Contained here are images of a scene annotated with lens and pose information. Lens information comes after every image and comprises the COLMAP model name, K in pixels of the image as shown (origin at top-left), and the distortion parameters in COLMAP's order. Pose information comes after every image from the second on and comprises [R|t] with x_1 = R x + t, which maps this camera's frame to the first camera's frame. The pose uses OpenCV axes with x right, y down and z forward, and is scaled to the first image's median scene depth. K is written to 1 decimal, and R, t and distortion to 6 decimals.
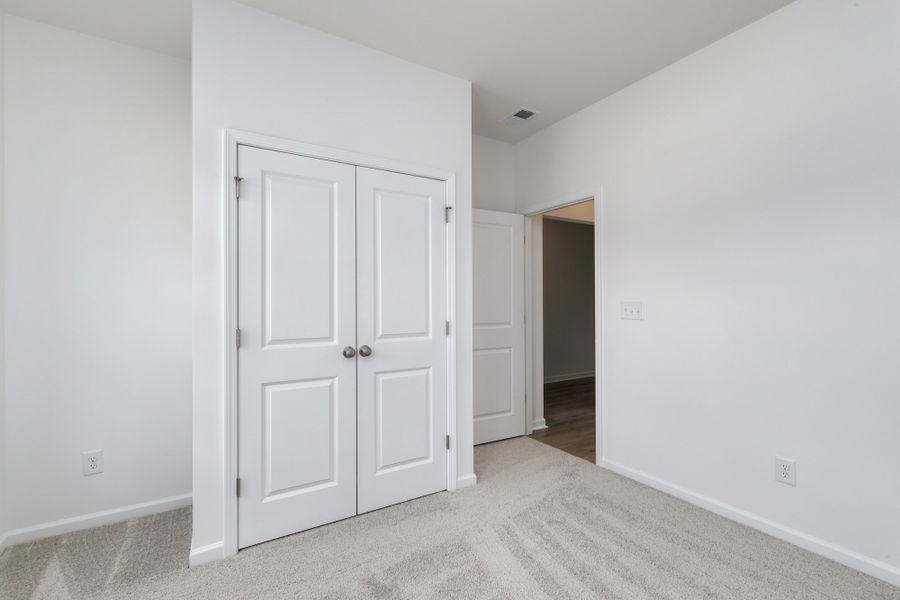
lens RADIAL K [[404.9, 0, 440.3], [0, 404.9, 303.3], [0, 0, 1]] dist [-0.000241, 0.000017]
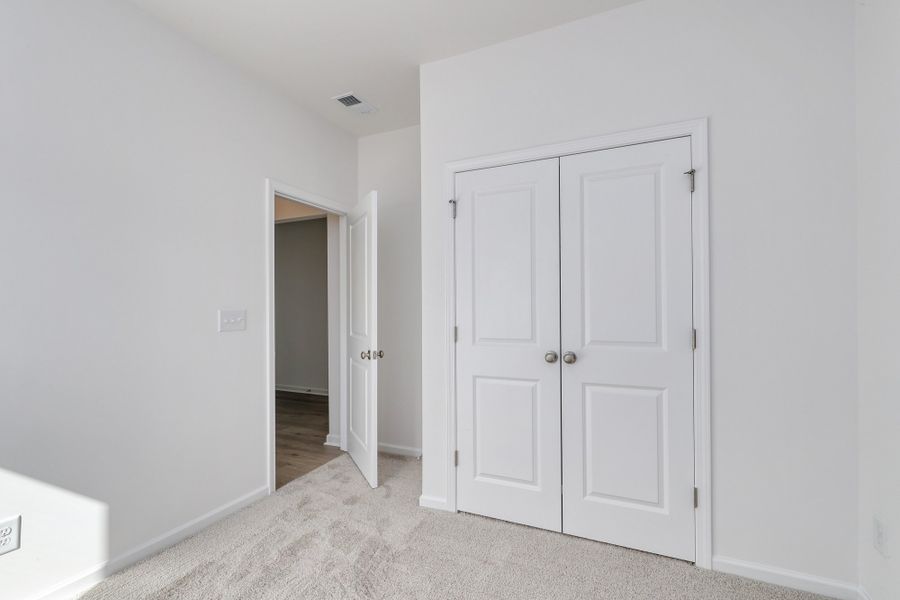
lens RADIAL K [[404.9, 0, 440.3], [0, 404.9, 303.3], [0, 0, 1]] dist [-0.000241, 0.000017]
pose [[0.556072, -0.008996, -0.831085, 0.413526], [0.008136, 0.999952, -0.005380, -0.000583], [0.831094, -0.003770, 0.556119, 0.253494]]
